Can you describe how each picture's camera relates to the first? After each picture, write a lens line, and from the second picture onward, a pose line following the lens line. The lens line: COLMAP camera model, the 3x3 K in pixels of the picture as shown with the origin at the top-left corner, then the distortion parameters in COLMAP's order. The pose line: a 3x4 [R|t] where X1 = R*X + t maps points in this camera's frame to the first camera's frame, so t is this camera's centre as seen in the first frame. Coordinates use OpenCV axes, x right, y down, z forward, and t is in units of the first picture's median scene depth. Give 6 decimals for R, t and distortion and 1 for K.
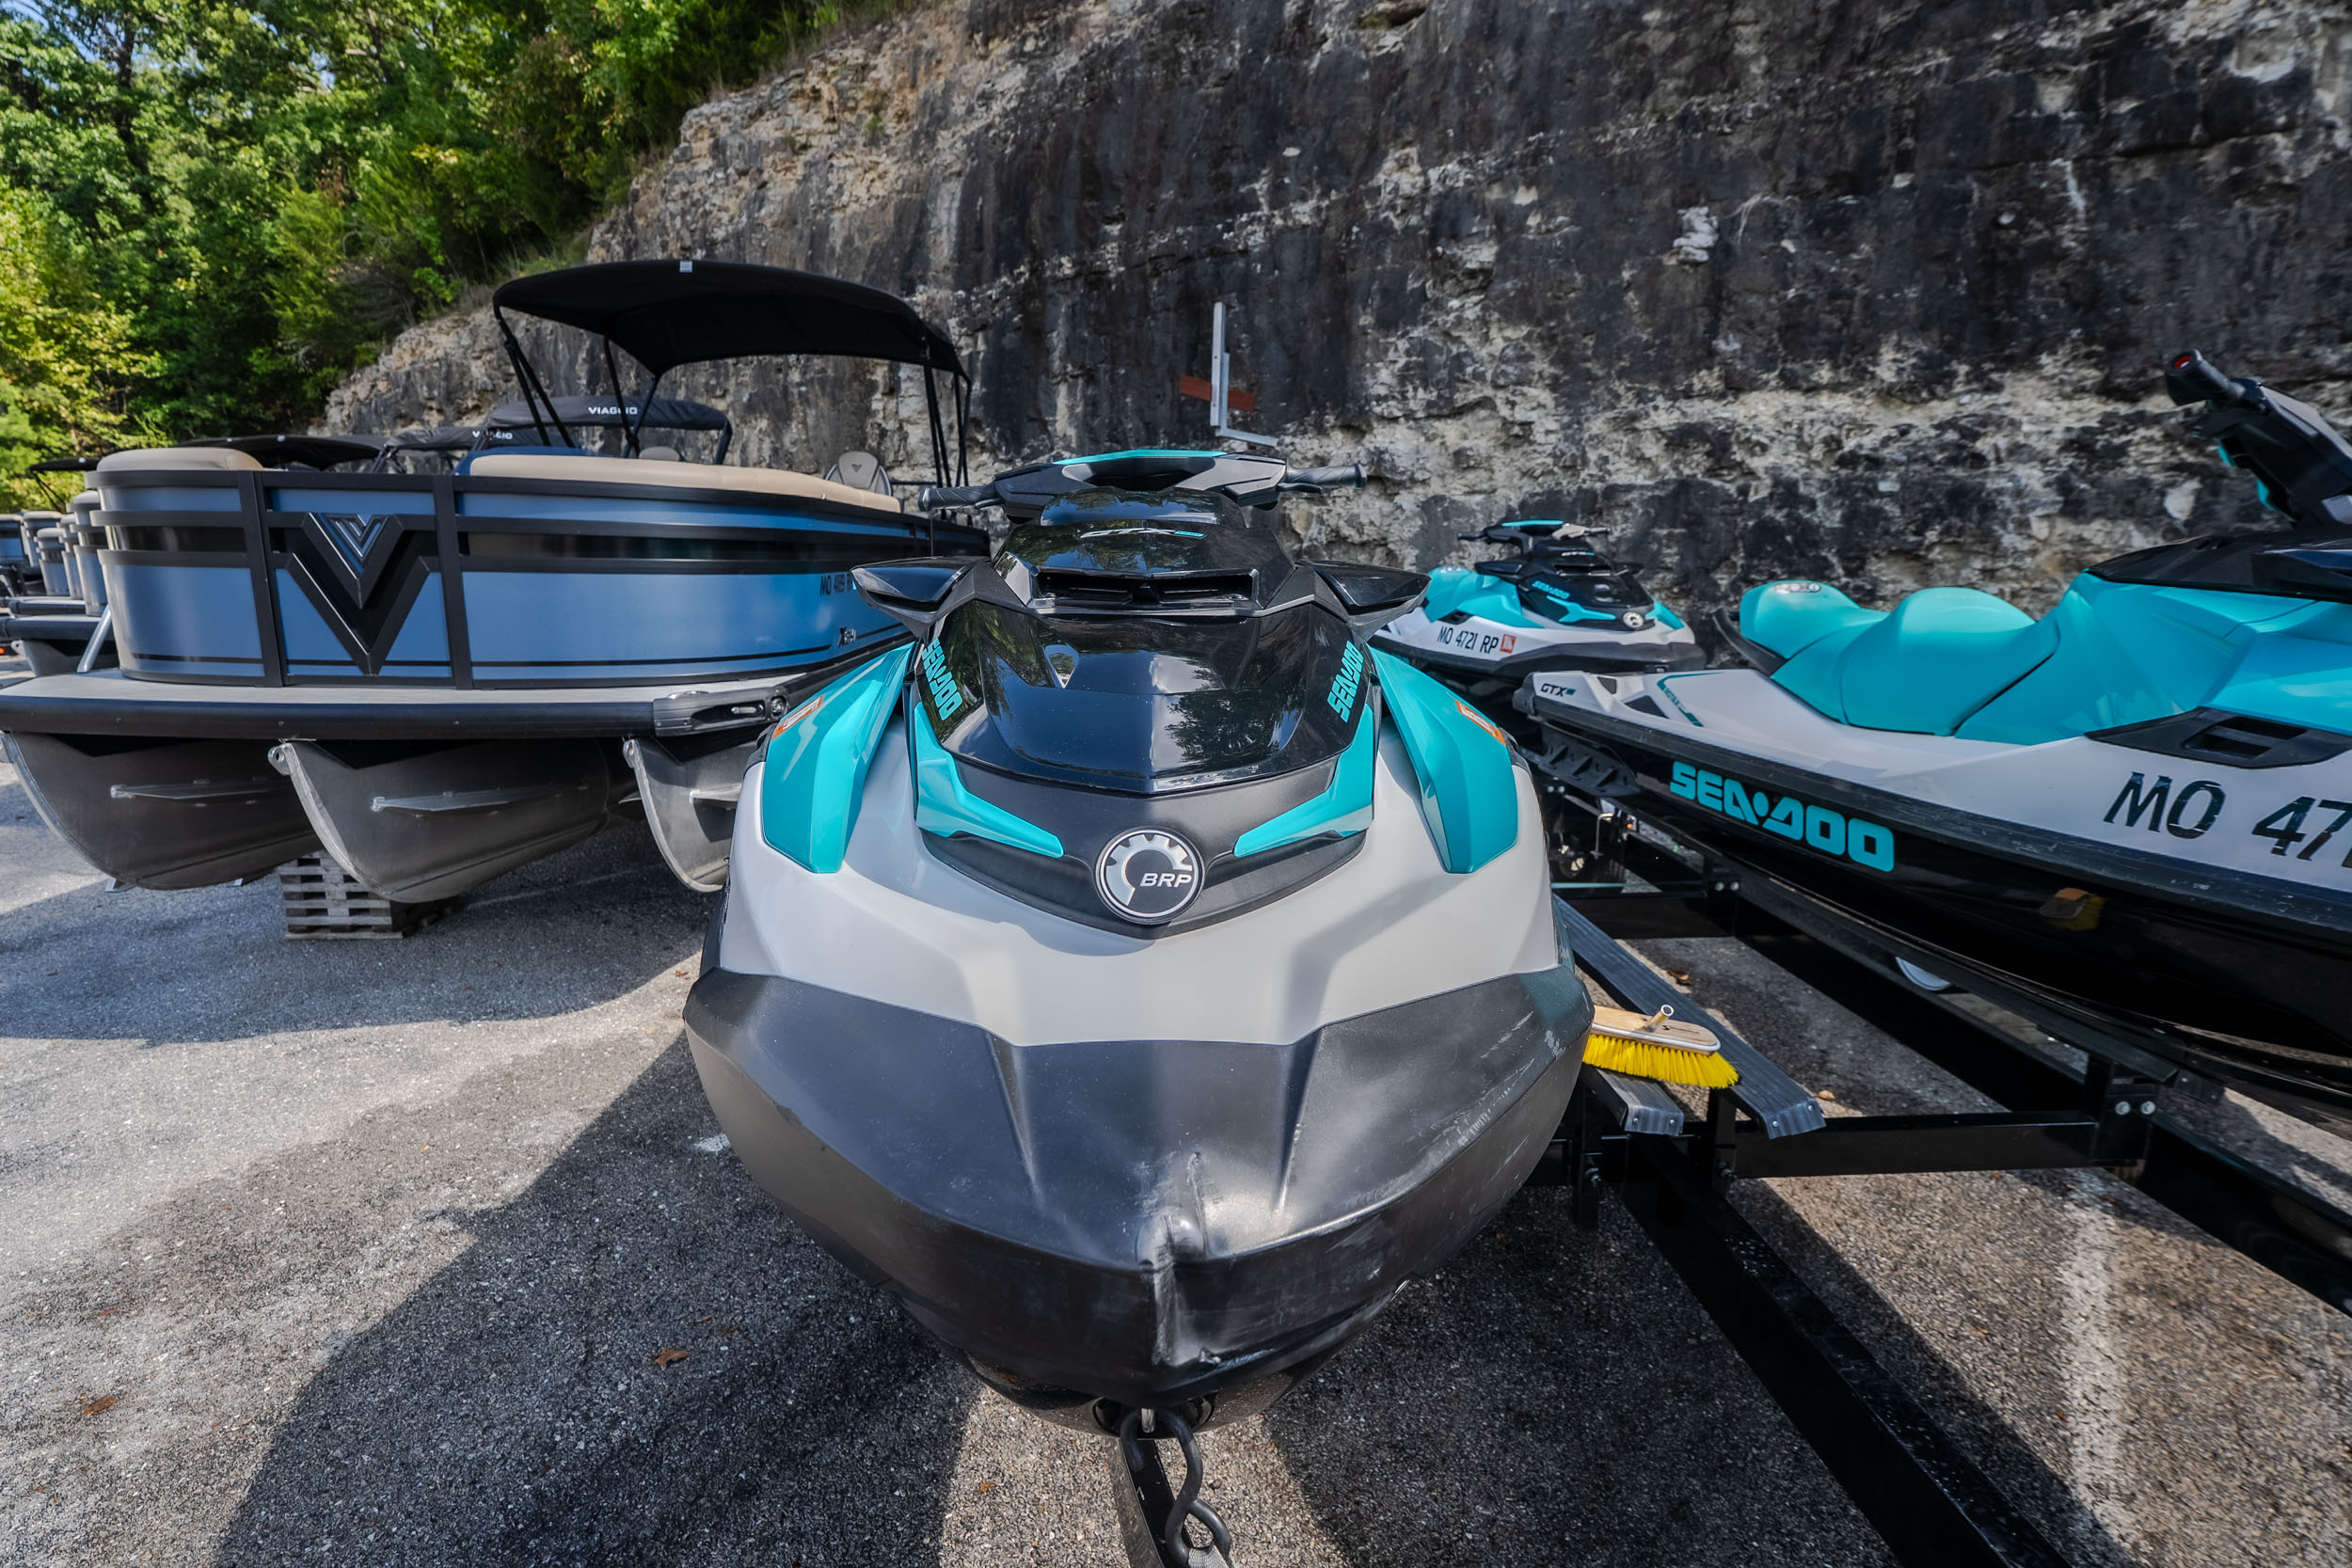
lens RADIAL K [[1058.1, 0, 1174.9], [0, 1058.1, 781.5], [0, 0, 1]] dist [-0.004897, 0.002508]
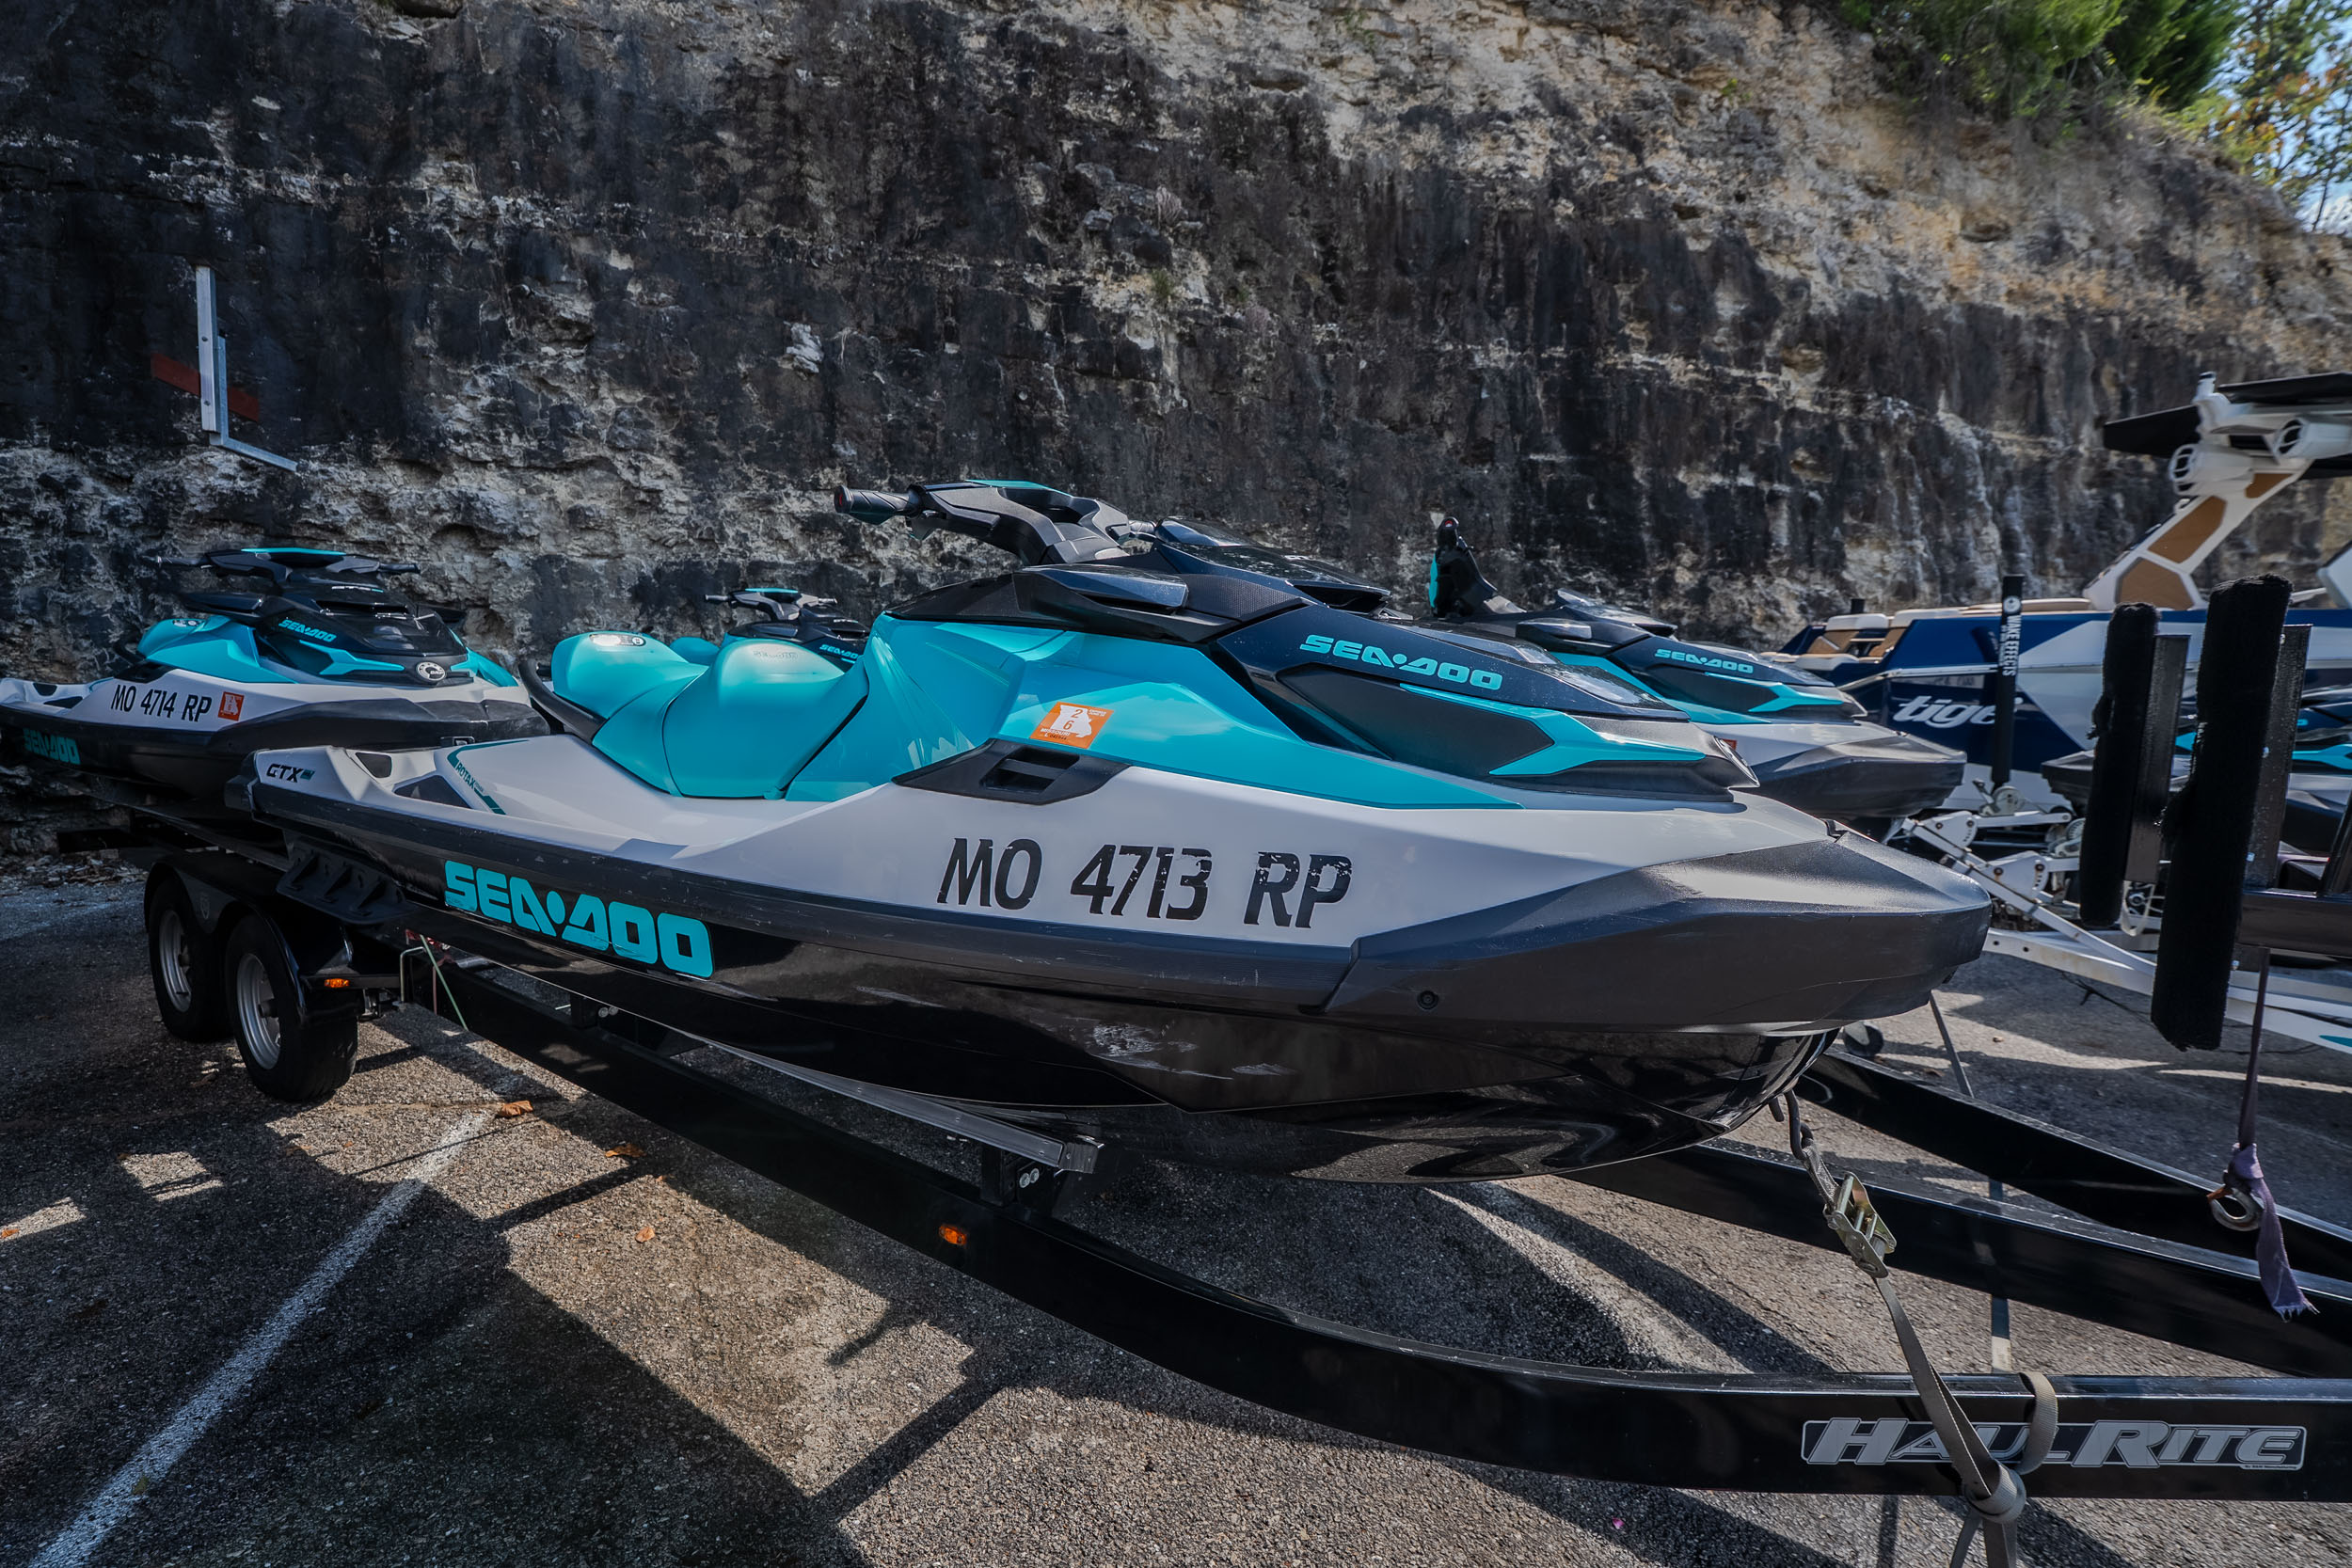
lens RADIAL K [[1058.1, 0, 1171.1], [0, 1058.1, 781.3], [0, 0, 1]] dist [-0.004897, 0.002508]
pose [[0.590262, -0.072302, 0.803967, -0.237726], [0.136241, 0.990615, -0.010939, 0.003790], [-0.795631, 0.115990, 0.594573, 0.086912]]
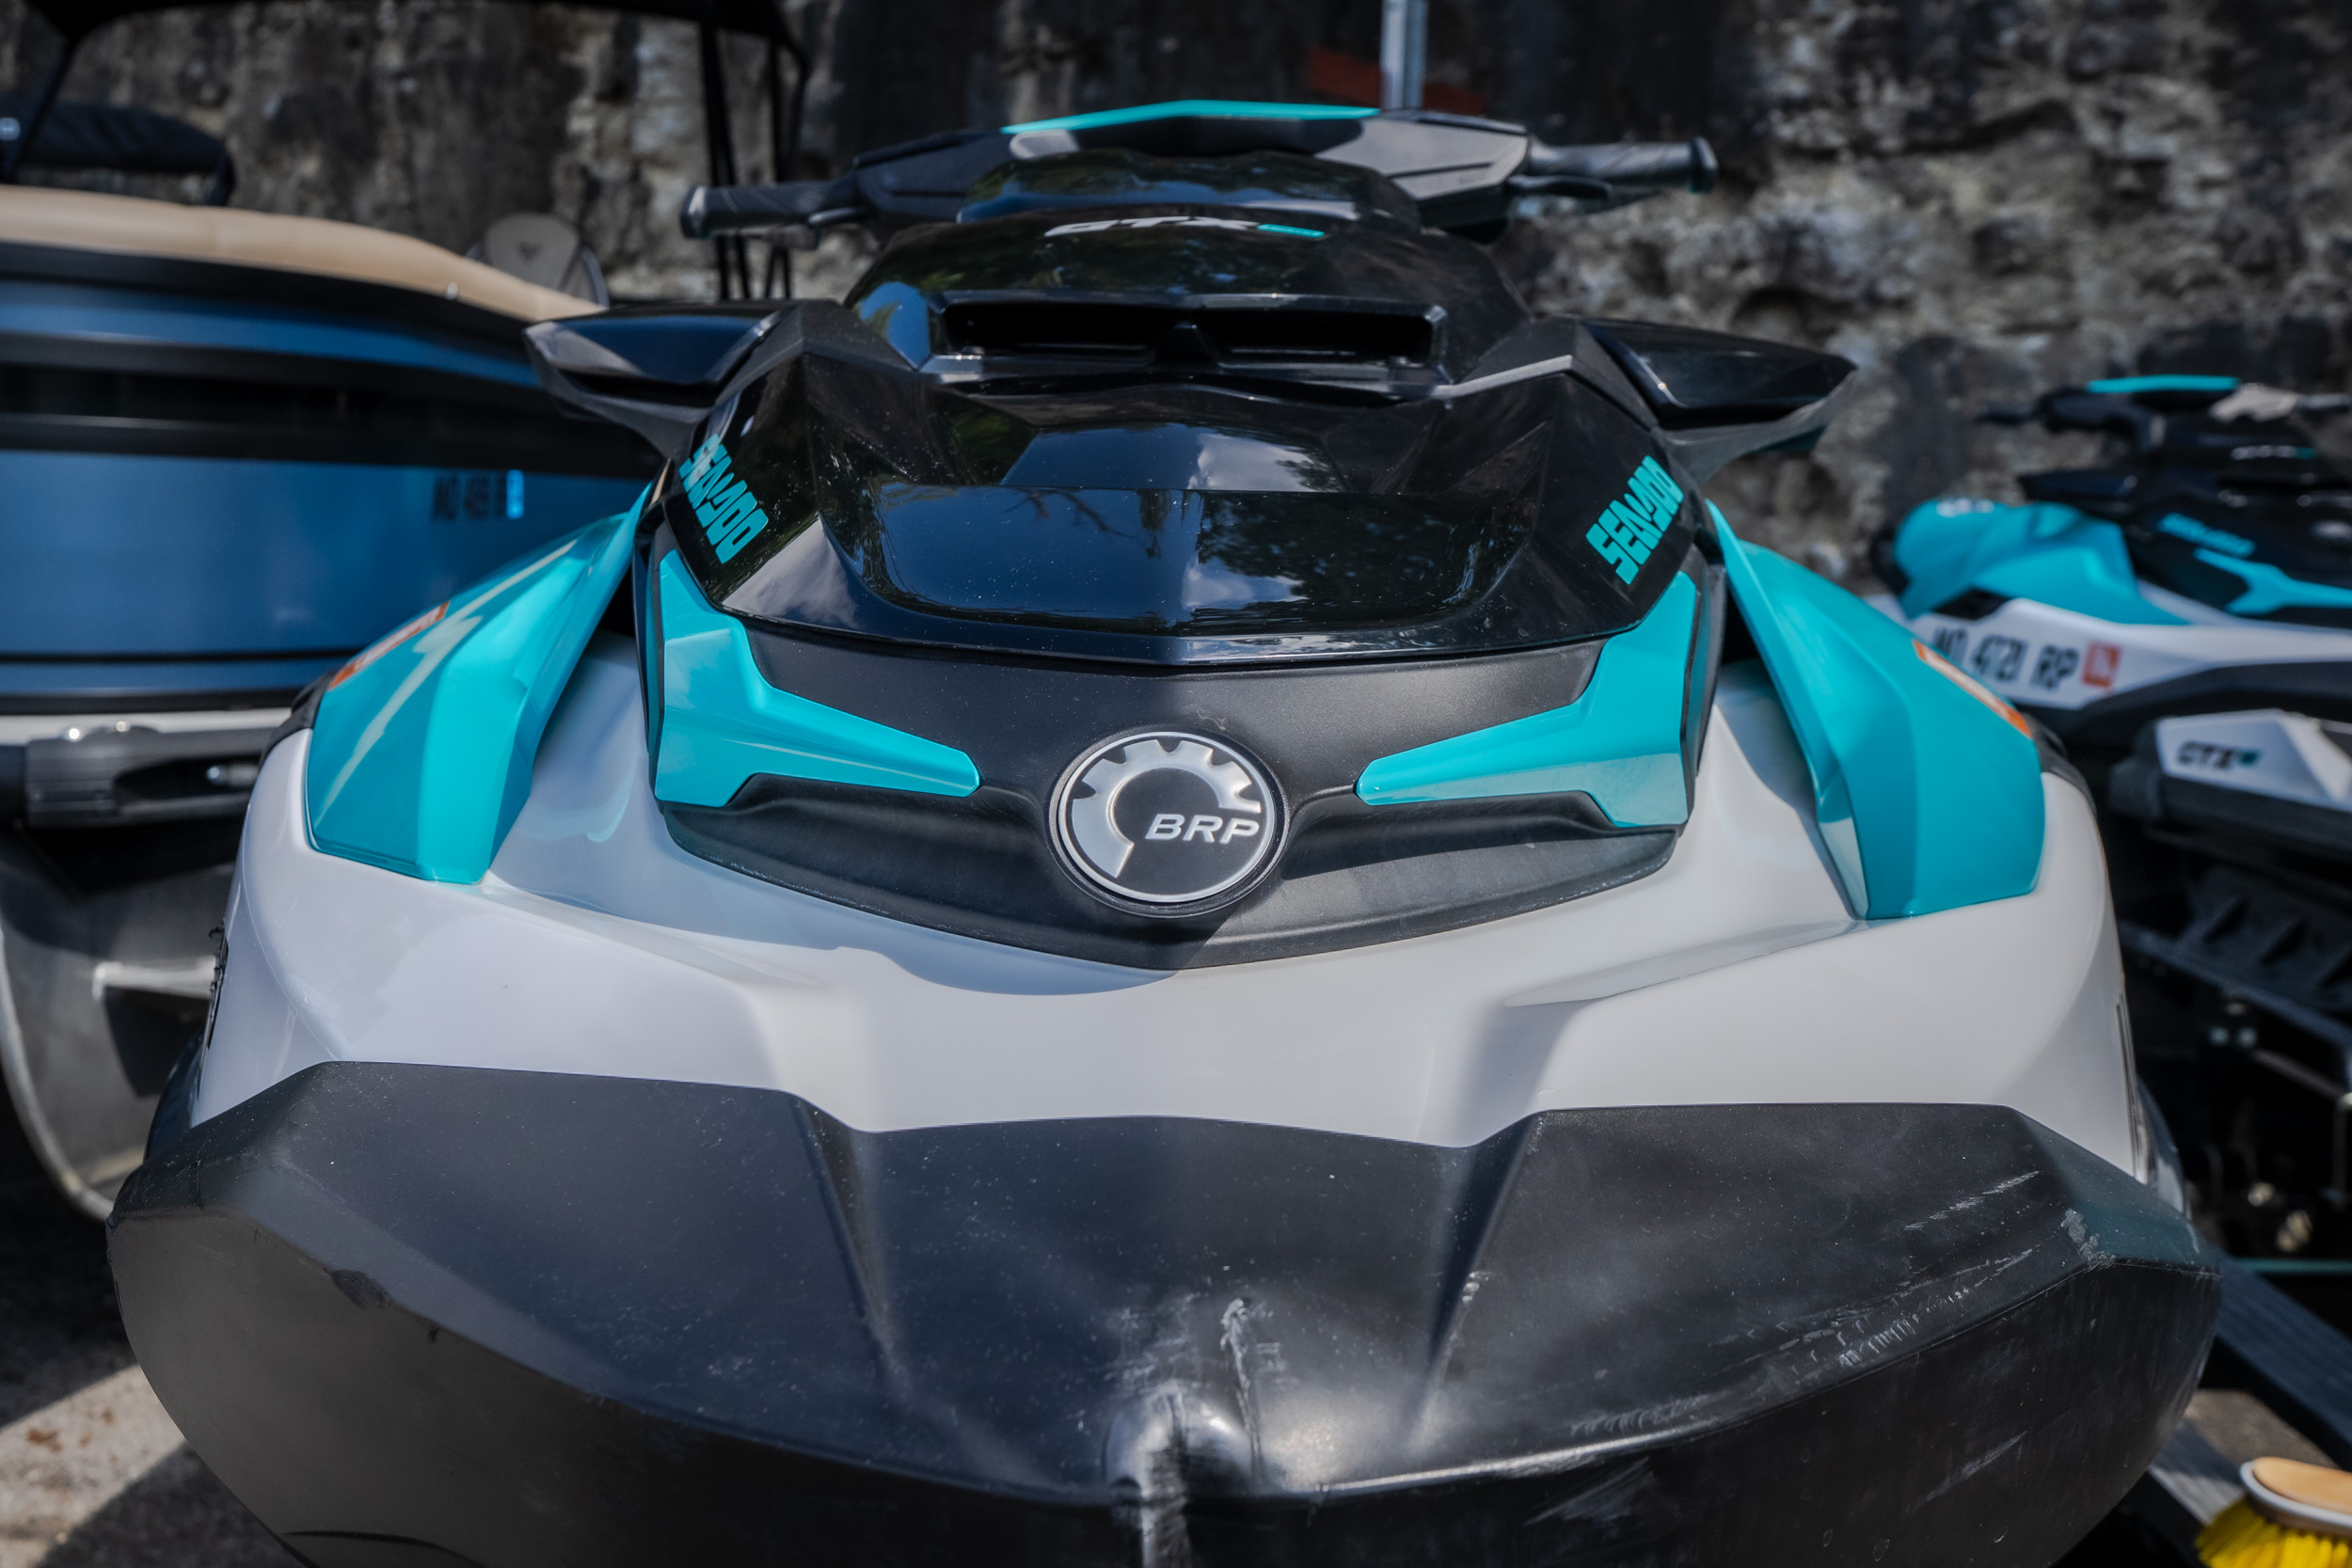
lens RADIAL K [[2661.4, 0, 1181.9], [0, 2661.4, 779.1], [0, 0, 1]] dist [0.005547, 0.000000]
pose [[0.999051, 0.017233, -0.040007, 0.003373], [-0.021520, 0.993774, -0.109315, 0.023974], [0.037874, 0.110073, 0.993202, -0.016268]]
